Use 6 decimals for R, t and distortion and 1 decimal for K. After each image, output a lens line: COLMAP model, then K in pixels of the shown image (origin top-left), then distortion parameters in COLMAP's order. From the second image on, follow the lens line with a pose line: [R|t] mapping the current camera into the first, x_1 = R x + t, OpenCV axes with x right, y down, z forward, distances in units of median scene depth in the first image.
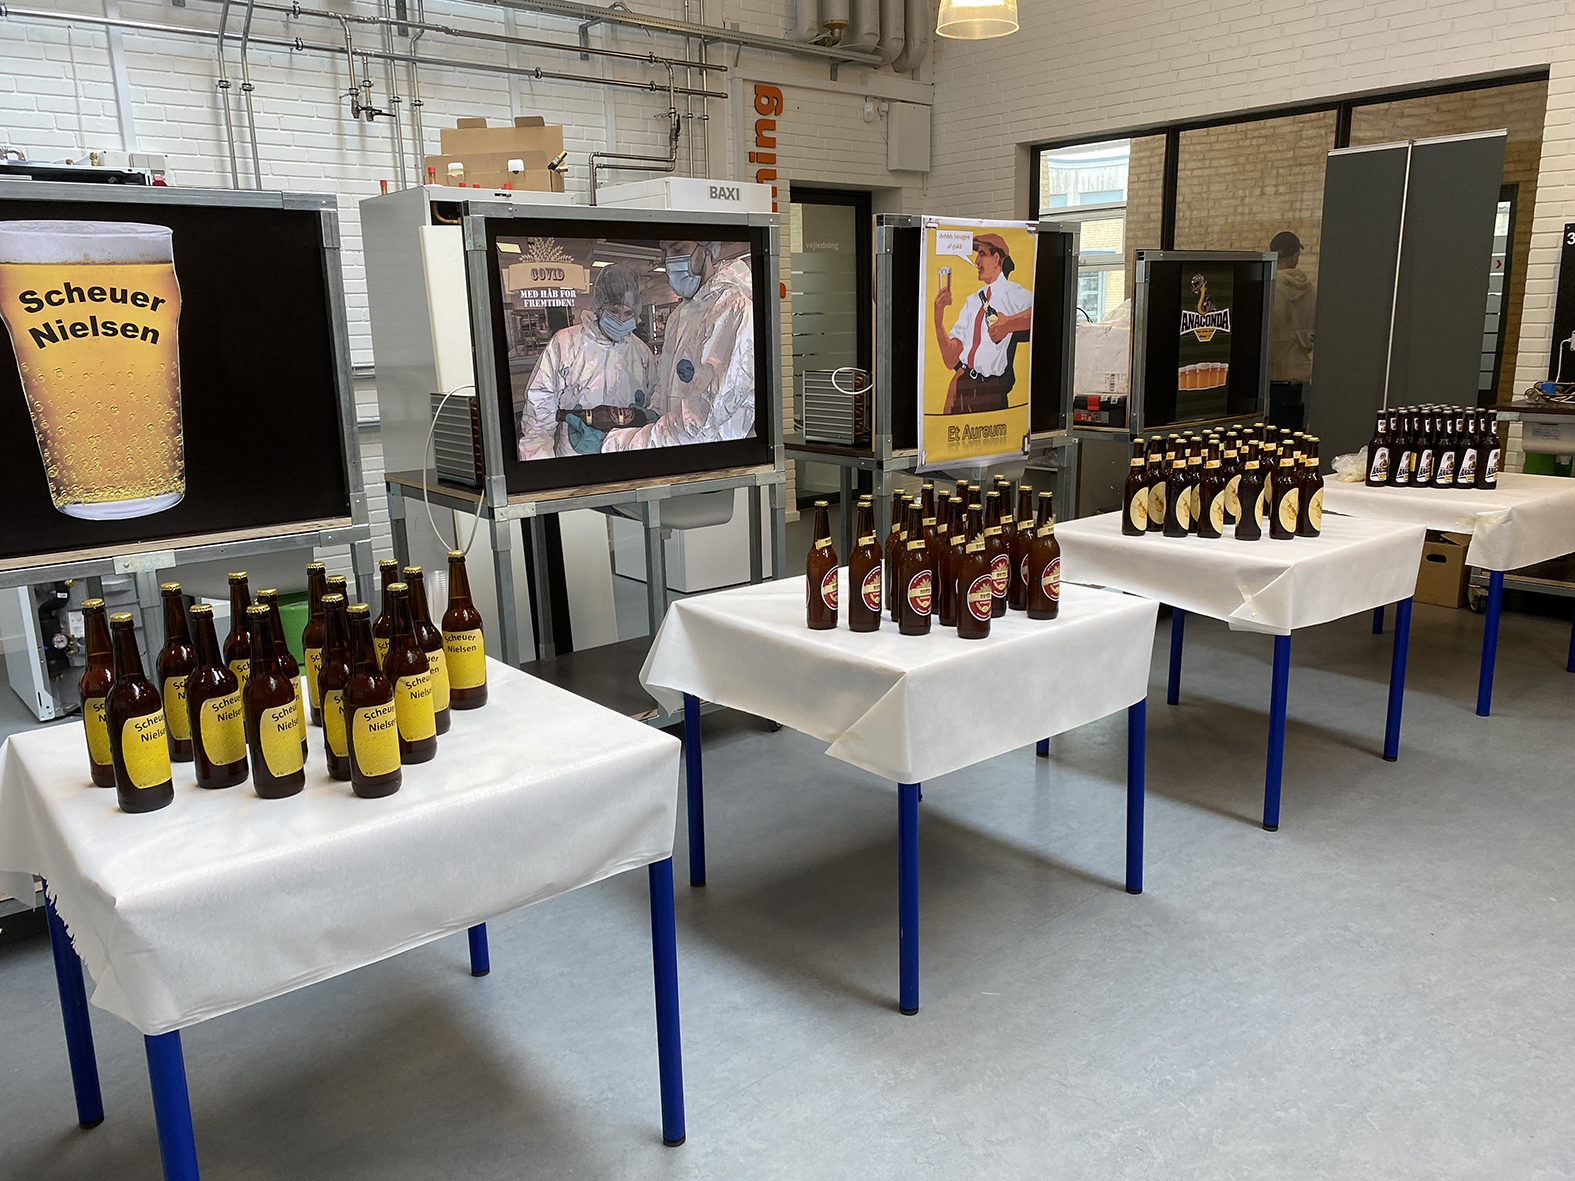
lens RADIAL K [[1190.0, 0, 786.9], [0, 1190.0, 591.3], [0, 0, 1]] dist [0.016164, -0.021182]
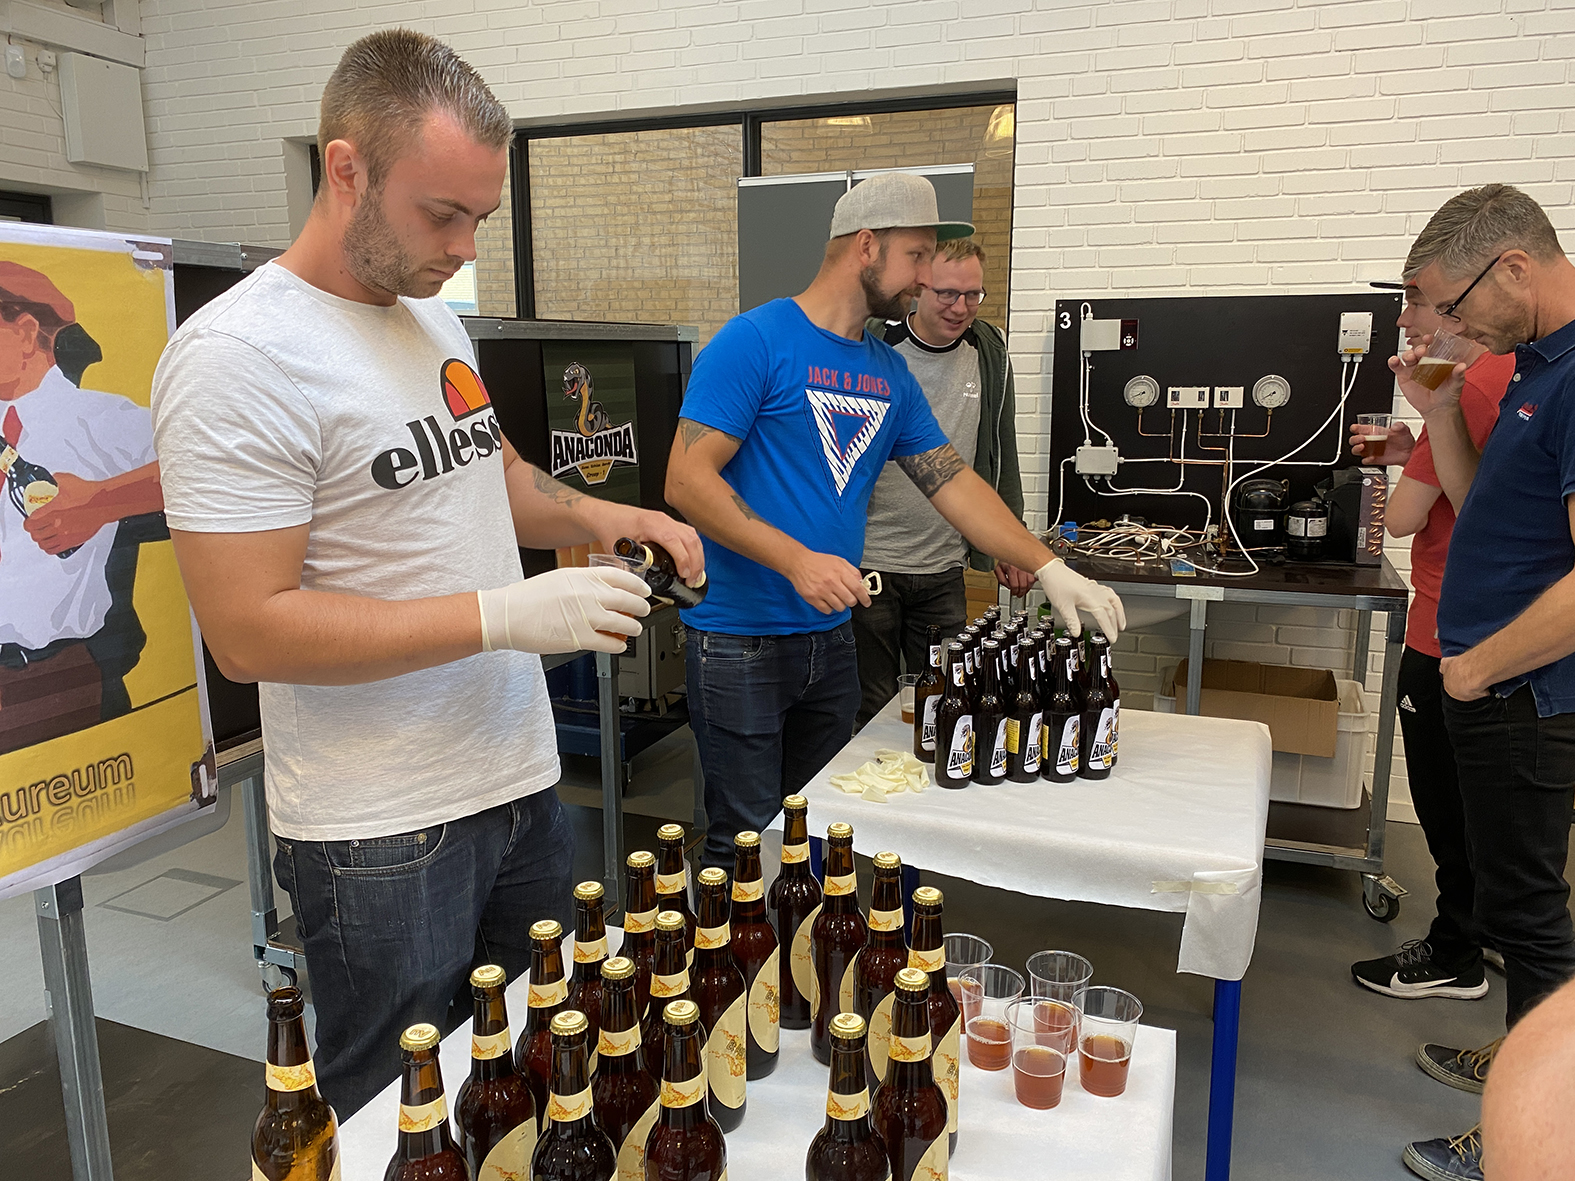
lens RADIAL K [[1190.0, 0, 798.9], [0, 1190.0, 589.0], [0, 0, 1]] dist [0.016164, -0.021182]
pose [[0.874393, -0.073602, 0.479604, 0.155975], [0.093496, 0.995463, -0.017690, -0.134870], [-0.476125, 0.060309, 0.877307, 0.450569]]
